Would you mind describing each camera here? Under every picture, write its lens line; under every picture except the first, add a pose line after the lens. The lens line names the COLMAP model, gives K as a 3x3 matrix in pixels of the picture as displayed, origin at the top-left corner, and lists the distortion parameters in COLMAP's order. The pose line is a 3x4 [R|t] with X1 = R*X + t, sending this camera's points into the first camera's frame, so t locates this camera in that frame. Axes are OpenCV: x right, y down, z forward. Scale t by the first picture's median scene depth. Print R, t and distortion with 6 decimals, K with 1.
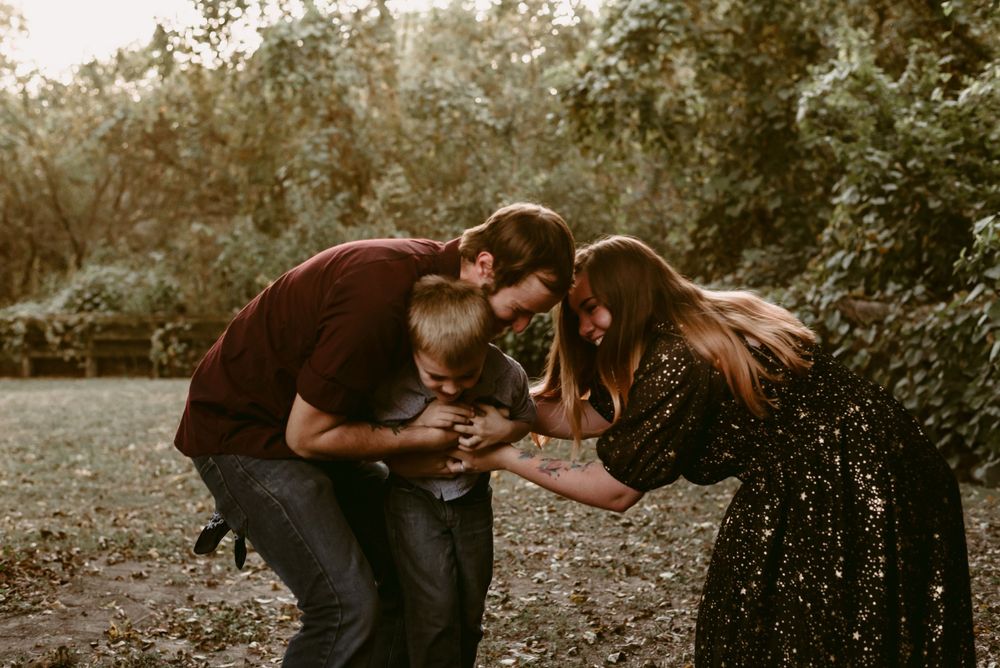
lens RADIAL K [[1459.0, 0, 504.2], [0, 1459.0, 330.3], [0, 0, 1]] dist [0.009835, 0.050489]
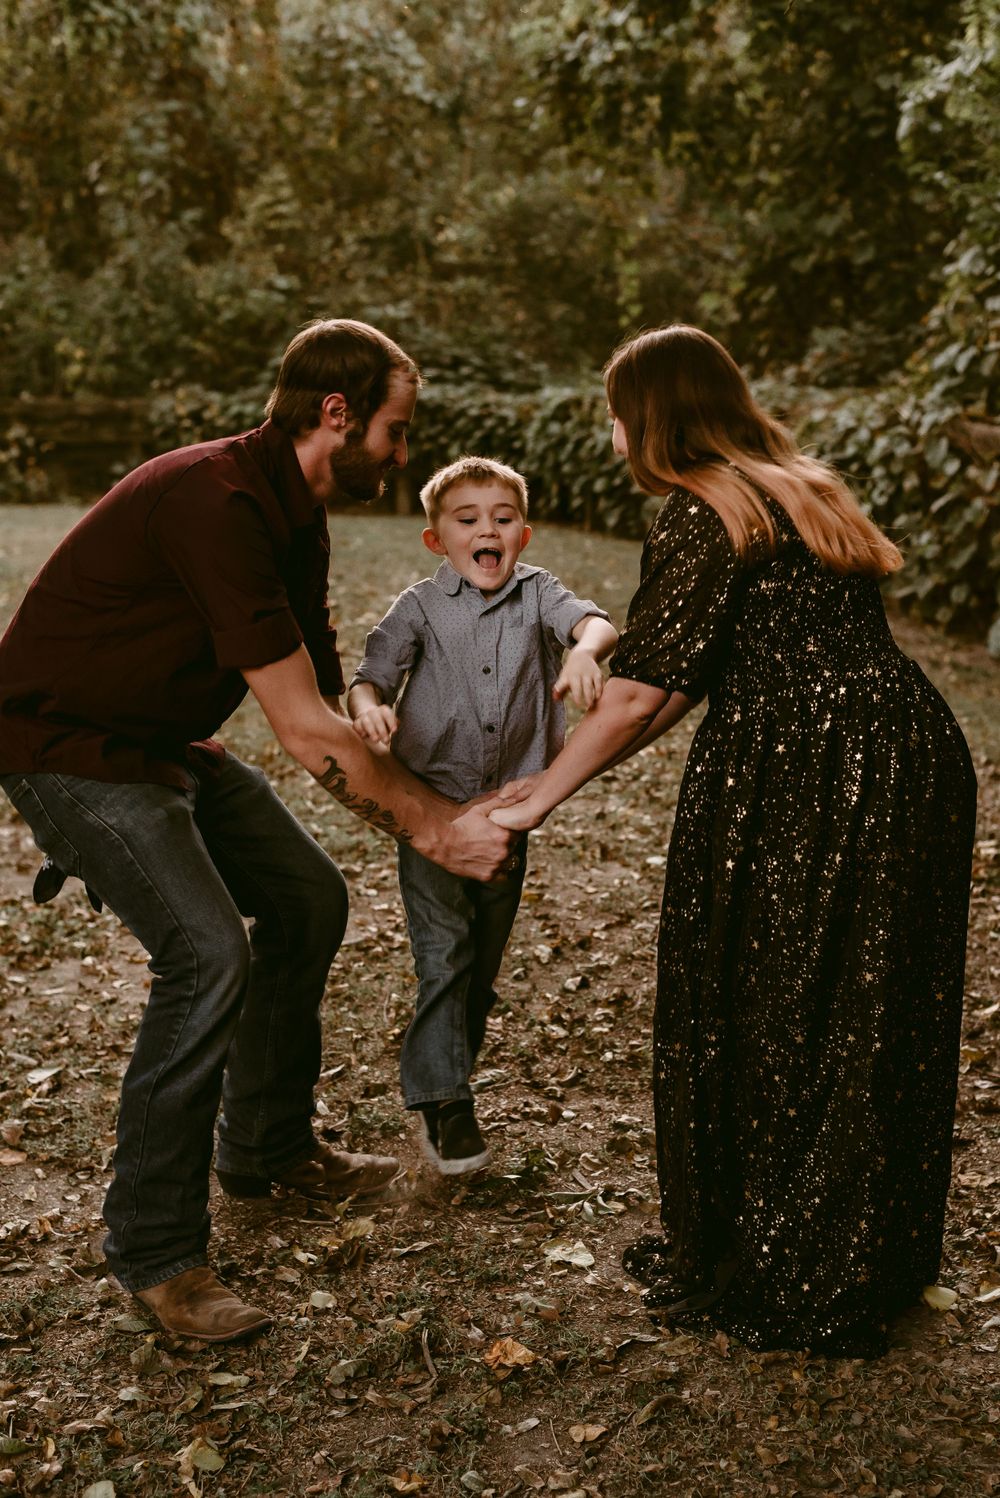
lens RADIAL K [[2273.7, 0, 535.8], [0, 2273.7, 751.2], [0, 0, 1]] dist [0.034282, 0.038140]
pose [[0.999137, 0.010368, 0.040233, 0.002043], [-0.016005, 0.989677, 0.142421, -0.016560], [-0.038341, -0.142942, 0.988988, -0.038431]]
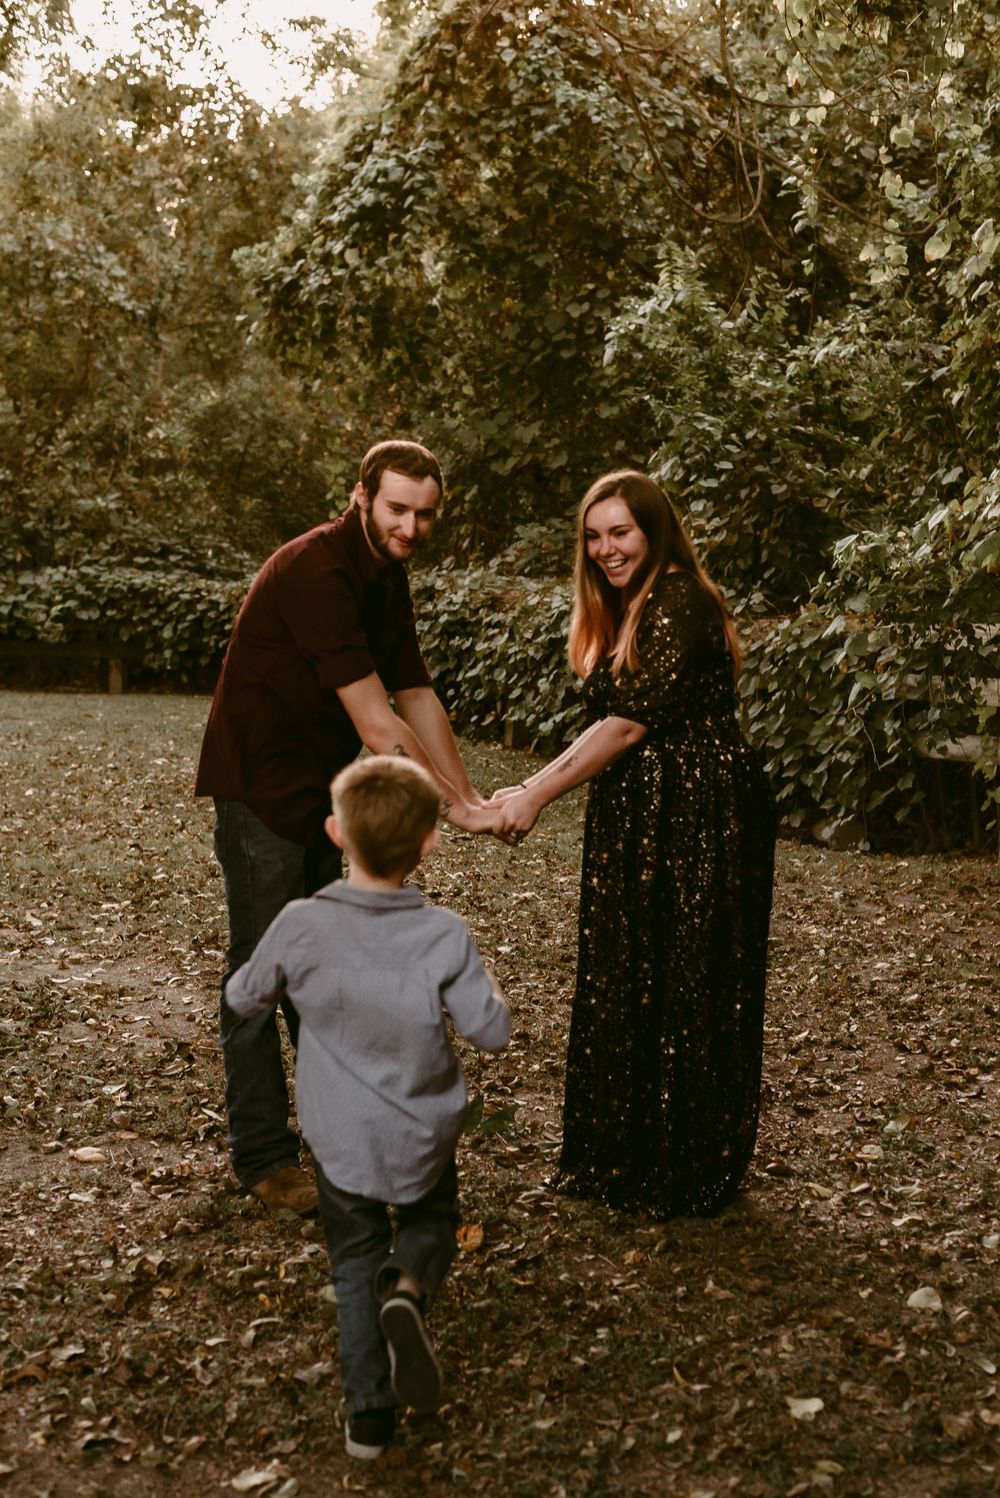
lens RADIAL K [[2186.9, 0, 522.7], [0, 2186.9, 748.1], [0, 0, 1]] dist [0.014253, 0.034723]
pose [[0.983250, 0.009705, 0.182002, -0.045048], [-0.020952, 0.997980, 0.059976, -0.013447], [-0.181052, -0.062785, 0.981467, -0.115260]]
